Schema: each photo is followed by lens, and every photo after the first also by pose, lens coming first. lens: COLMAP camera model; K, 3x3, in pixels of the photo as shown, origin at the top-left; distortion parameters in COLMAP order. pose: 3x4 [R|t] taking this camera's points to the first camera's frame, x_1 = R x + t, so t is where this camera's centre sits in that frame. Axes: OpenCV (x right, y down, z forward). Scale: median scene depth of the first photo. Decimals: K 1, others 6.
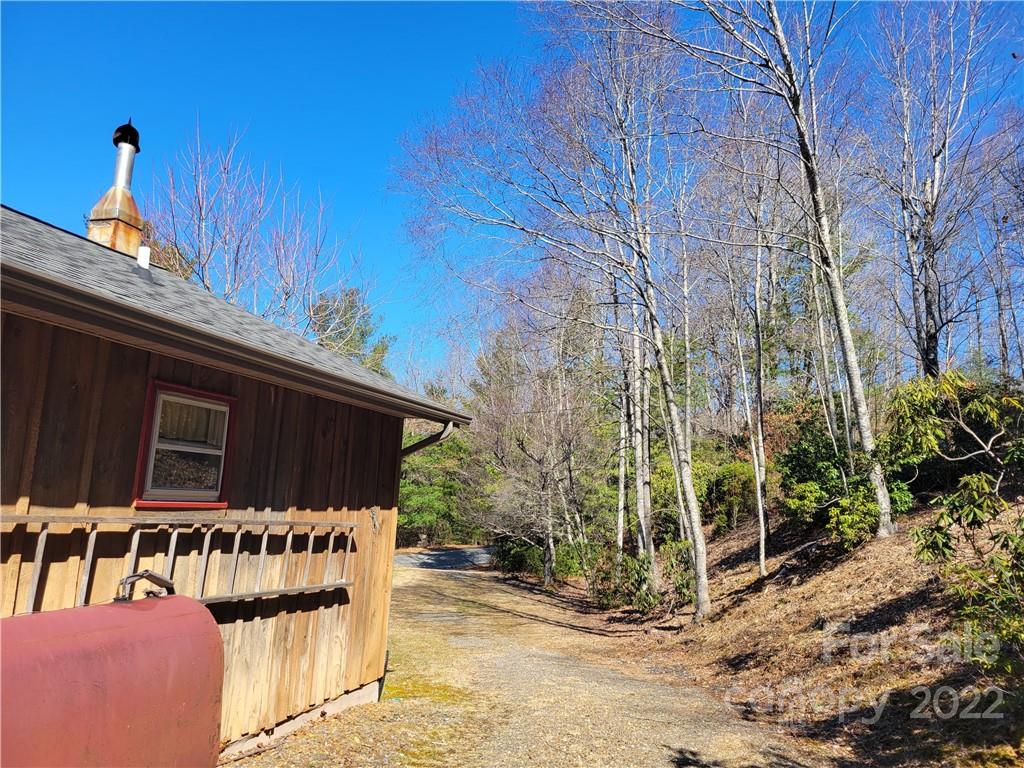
lens RADIAL K [[761.6, 0, 503.7], [0, 761.6, 387.5], [0, 0, 1]] dist [0.061694, -0.047020]
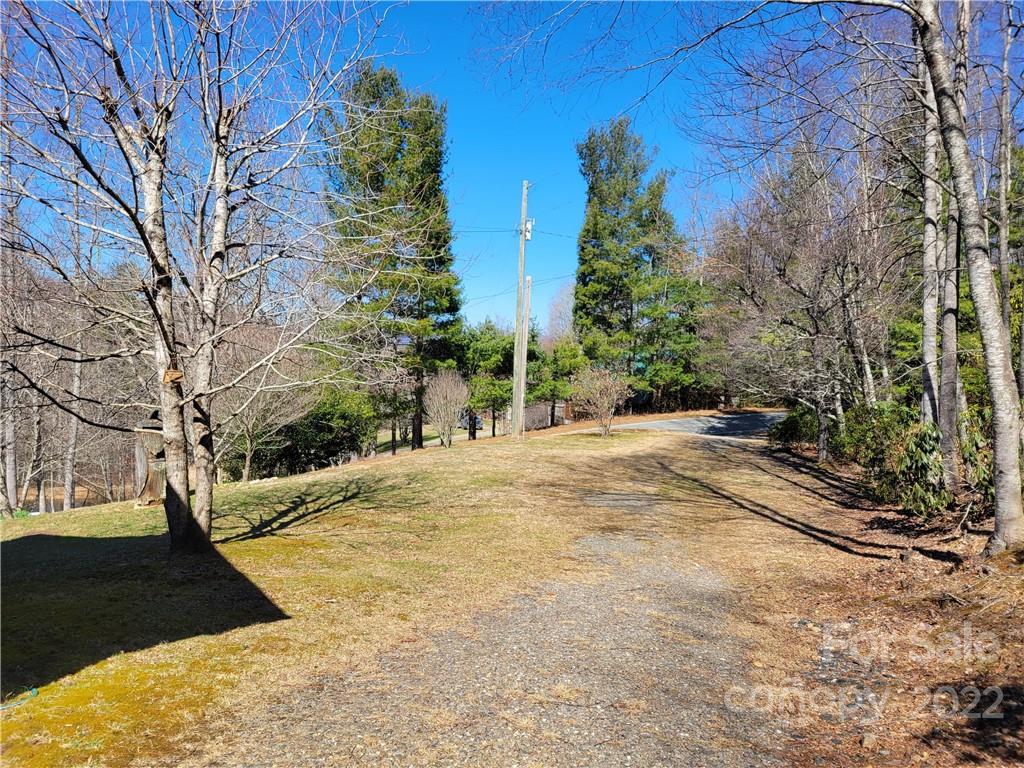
lens RADIAL K [[761.6, 0, 503.7], [0, 761.6, 387.5], [0, 0, 1]] dist [0.061694, -0.047020]
pose [[0.909133, -0.000200, -0.416506, 0.120522], [0.074038, 0.984151, 0.161136, 0.059587], [0.409873, -0.177331, 0.894739, 0.294323]]
